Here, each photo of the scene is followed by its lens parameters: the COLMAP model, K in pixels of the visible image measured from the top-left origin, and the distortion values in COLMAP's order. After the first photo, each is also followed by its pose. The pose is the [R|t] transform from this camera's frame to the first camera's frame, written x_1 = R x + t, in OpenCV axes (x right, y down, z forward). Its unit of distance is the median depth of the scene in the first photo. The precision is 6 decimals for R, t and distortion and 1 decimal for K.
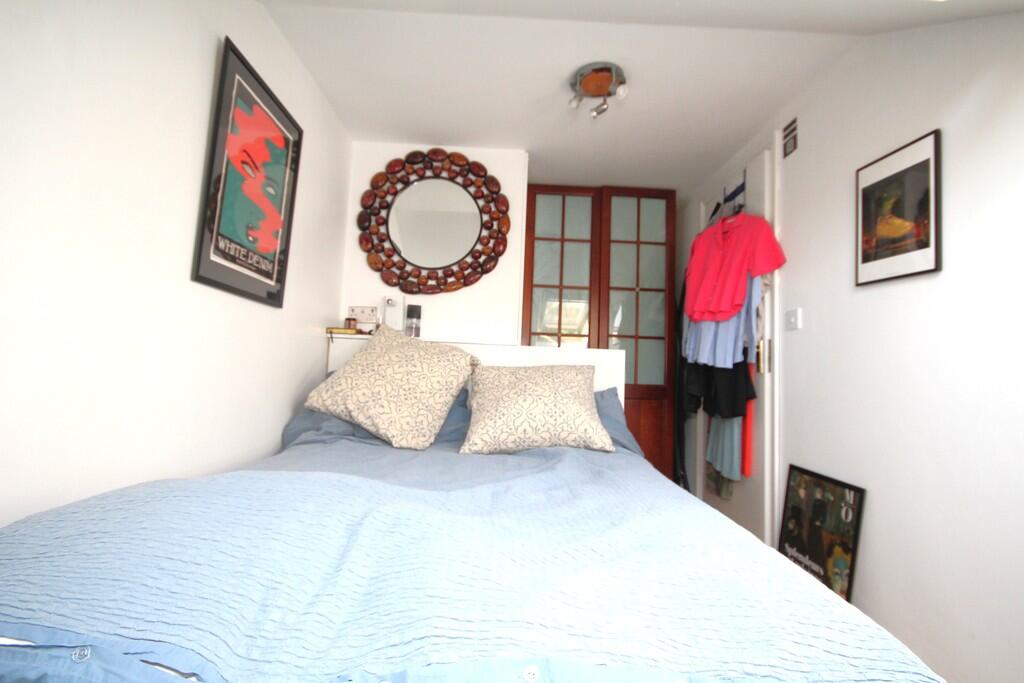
lens RADIAL K [[475.6, 0, 516.7], [0, 475.6, 339.3], [0, 0, 1]] dist [-0.000730, -0.000136]
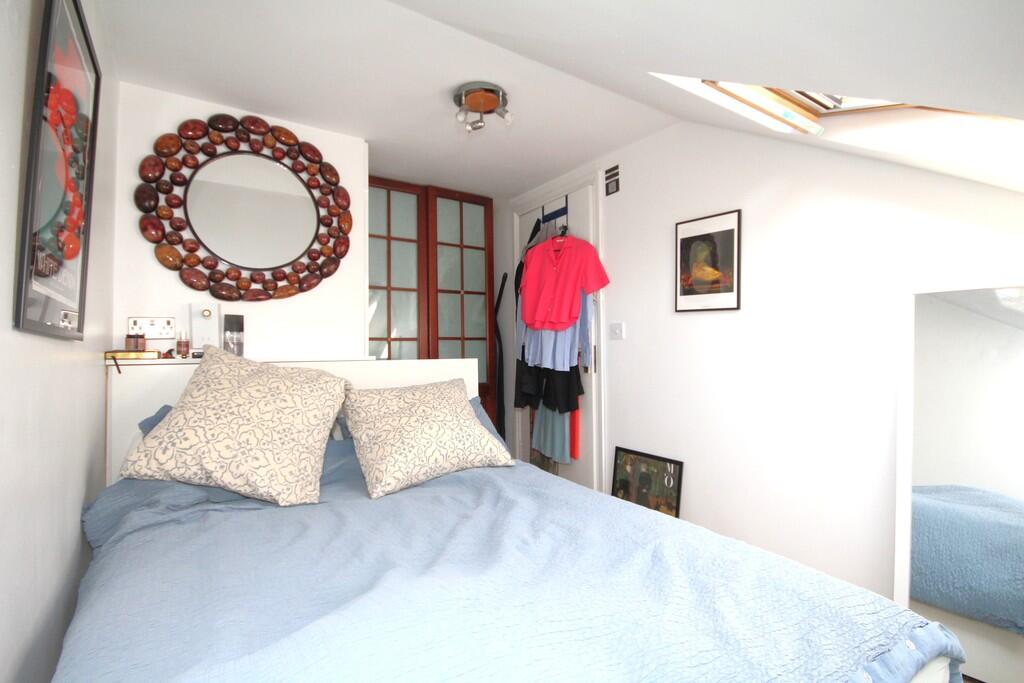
lens RADIAL K [[475.6, 0, 516.7], [0, 475.6, 339.3], [0, 0, 1]] dist [-0.000730, -0.000136]
pose [[0.841319, -0.036045, 0.539336, -0.281622], [0.005188, 0.998267, 0.058623, -0.085555], [-0.540514, -0.046522, 0.840048, 0.087580]]
